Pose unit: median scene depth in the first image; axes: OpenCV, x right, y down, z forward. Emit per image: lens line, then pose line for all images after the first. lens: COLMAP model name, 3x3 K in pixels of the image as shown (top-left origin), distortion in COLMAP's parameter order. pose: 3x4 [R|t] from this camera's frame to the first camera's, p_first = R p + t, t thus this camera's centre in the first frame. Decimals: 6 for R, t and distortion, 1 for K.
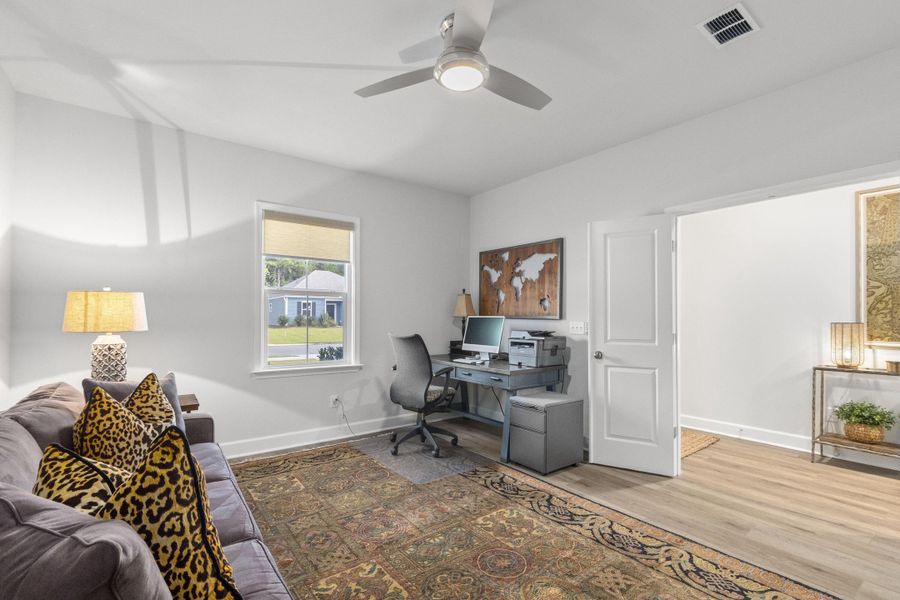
lens RADIAL K [[402.3, 0, 448.4], [0, 402.3, 319.0], [0, 0, 1]] dist [-0.000791, -0.000081]
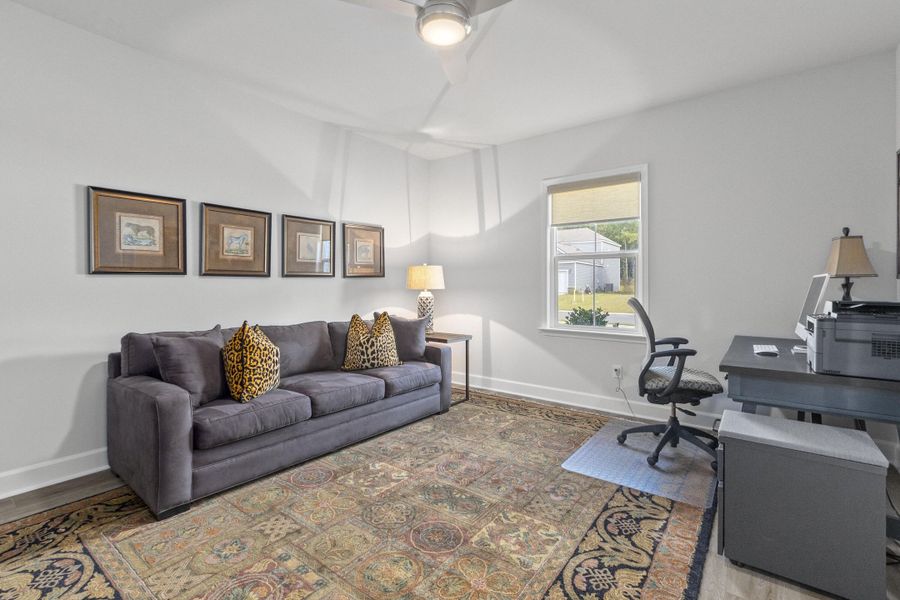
lens RADIAL K [[412.6, 0, 451.0], [0, 412.6, 289.3], [0, 0, 1]] dist [0.001255, 0.000074]
pose [[0.277946, 0.007378, -0.960568, 0.653741], [-0.004406, 0.999970, 0.006405, 0.013952], [0.960586, 0.002452, 0.277971, 0.465688]]
